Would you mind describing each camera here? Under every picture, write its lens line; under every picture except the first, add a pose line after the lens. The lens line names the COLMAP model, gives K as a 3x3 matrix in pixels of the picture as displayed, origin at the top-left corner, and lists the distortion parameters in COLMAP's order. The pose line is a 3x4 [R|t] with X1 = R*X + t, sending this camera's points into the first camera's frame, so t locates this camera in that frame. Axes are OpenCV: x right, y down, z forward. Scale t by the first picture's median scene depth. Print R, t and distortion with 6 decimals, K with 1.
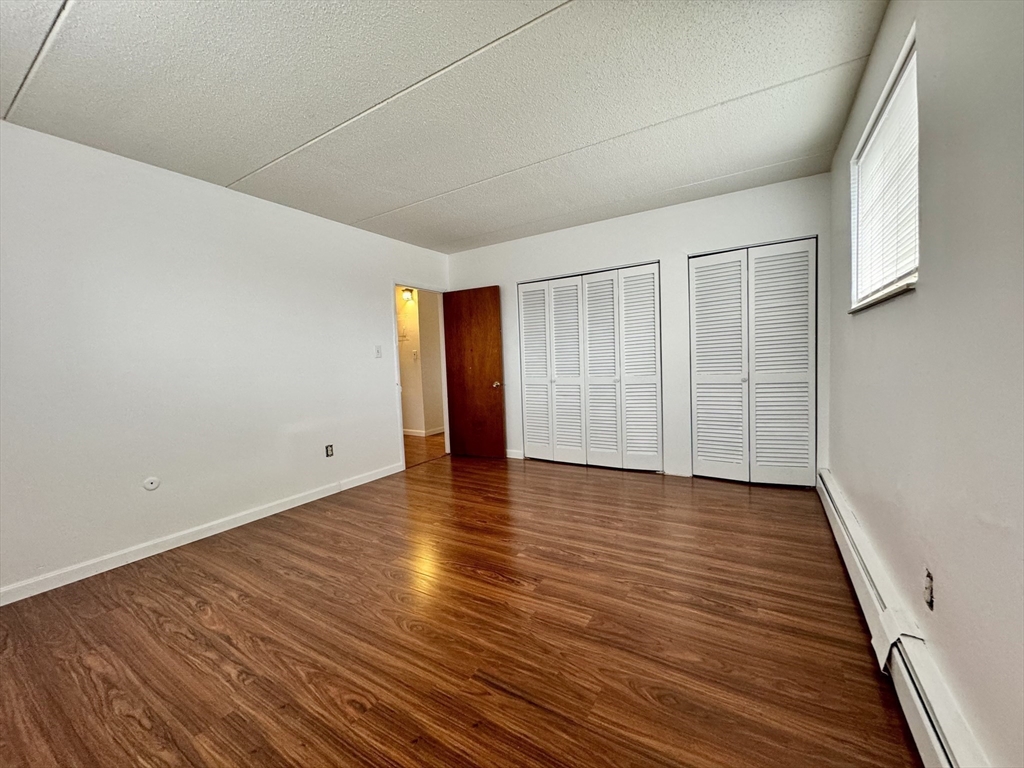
lens RADIAL K [[407.5, 0, 512.6], [0, 407.5, 382.7], [0, 0, 1]] dist [-0.001210, 0.000619]
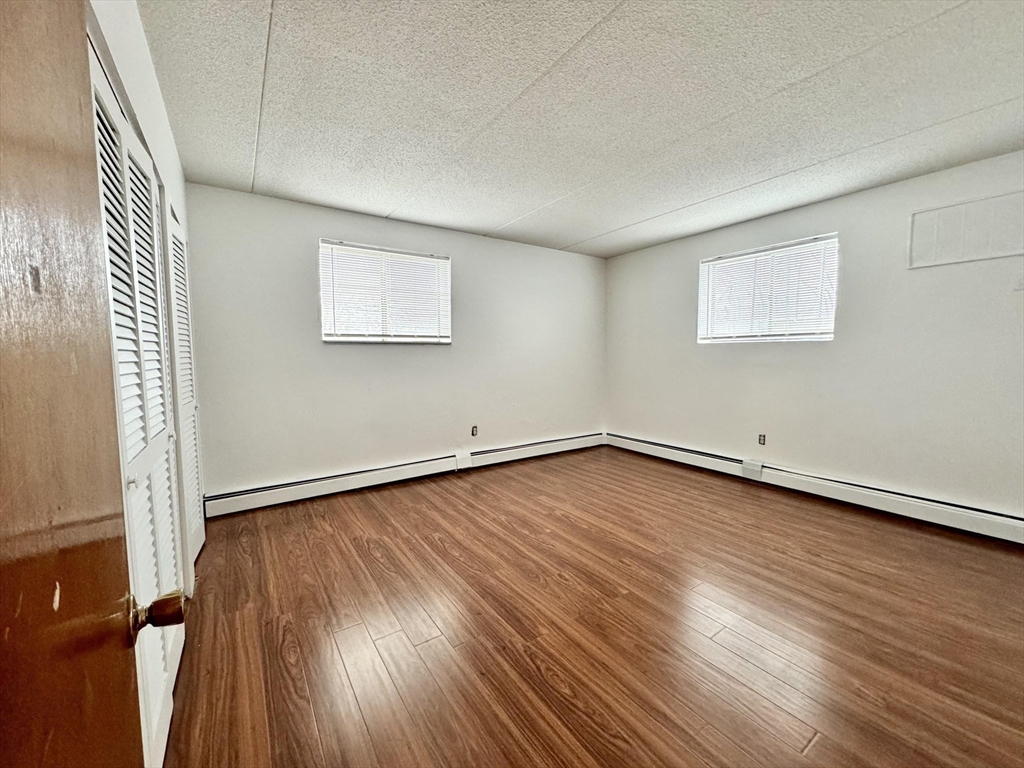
lens RADIAL K [[407.5, 0, 514.3], [0, 407.5, 382.2], [0, 0, 1]] dist [-0.001210, 0.000619]
pose [[-0.916565, 0.016013, 0.399565, -0.415427], [0.062903, 0.992532, 0.104518, -0.152185], [-0.394907, 0.120931, -0.910727, 2.311989]]
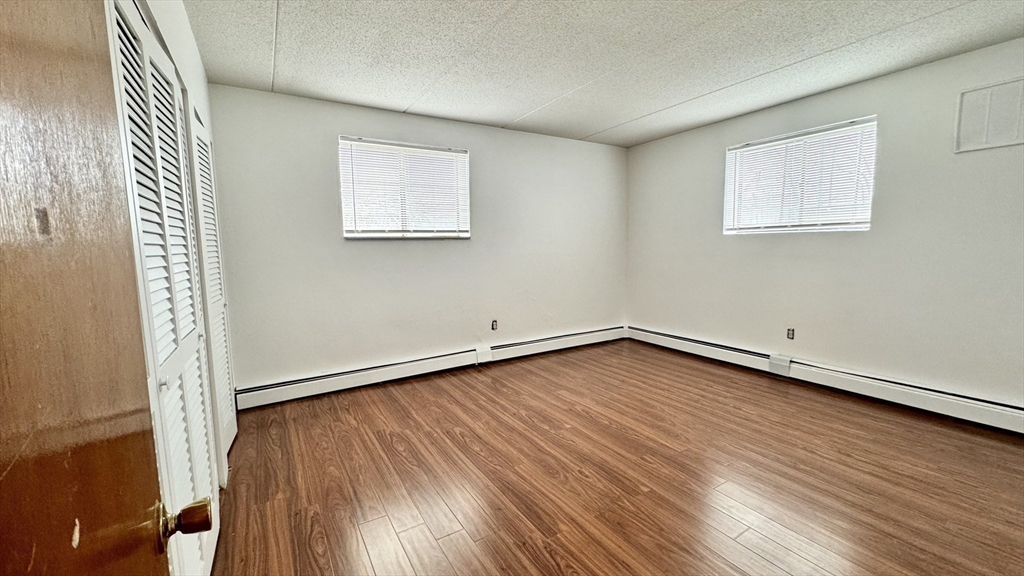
lens RADIAL K [[408.4, 0, 514.1], [0, 408.4, 286.1], [0, 0, 1]] dist [-0.001010, 0.000897]
pose [[-0.895233, 0.009192, 0.445503, -0.416220], [0.075940, 0.988308, 0.132210, -0.165913], [-0.439079, 0.152190, -0.885465, 2.302822]]
